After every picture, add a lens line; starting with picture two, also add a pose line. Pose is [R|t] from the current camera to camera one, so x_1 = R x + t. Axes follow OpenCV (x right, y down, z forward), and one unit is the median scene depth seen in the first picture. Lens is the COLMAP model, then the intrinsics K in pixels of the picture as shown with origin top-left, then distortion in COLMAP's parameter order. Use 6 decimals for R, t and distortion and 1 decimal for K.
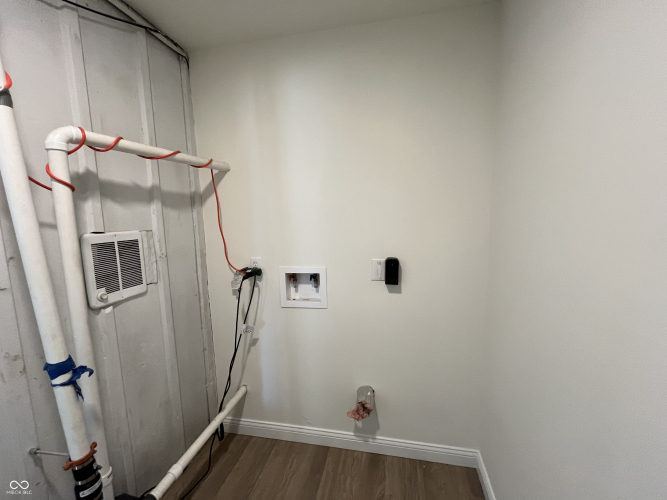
lens RADIAL K [[271.0, 0, 333.2], [0, 271.0, 250.4], [0, 0, 1]] dist [0.001128, -0.000403]
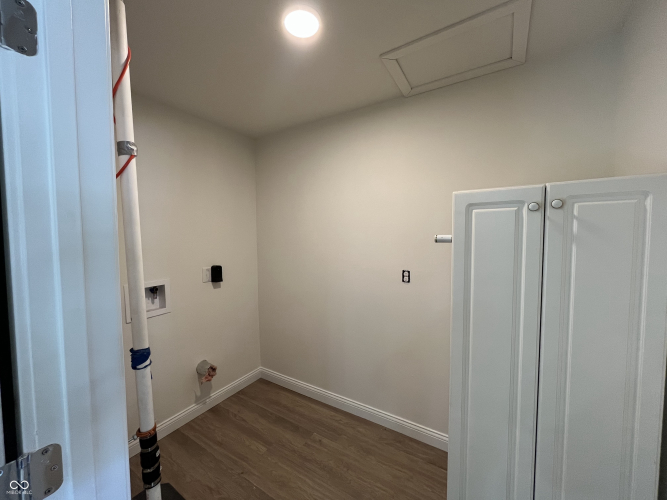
lens RADIAL K [[271.0, 0, 333.5], [0, 271.0, 250.6], [0, 0, 1]] dist [0.001128, -0.000403]
pose [[0.355577, -0.052655, 0.933163, -0.981985], [0.140427, 0.990088, 0.002359, 0.034156], [-0.924038, 0.130202, 0.359447, -0.211968]]
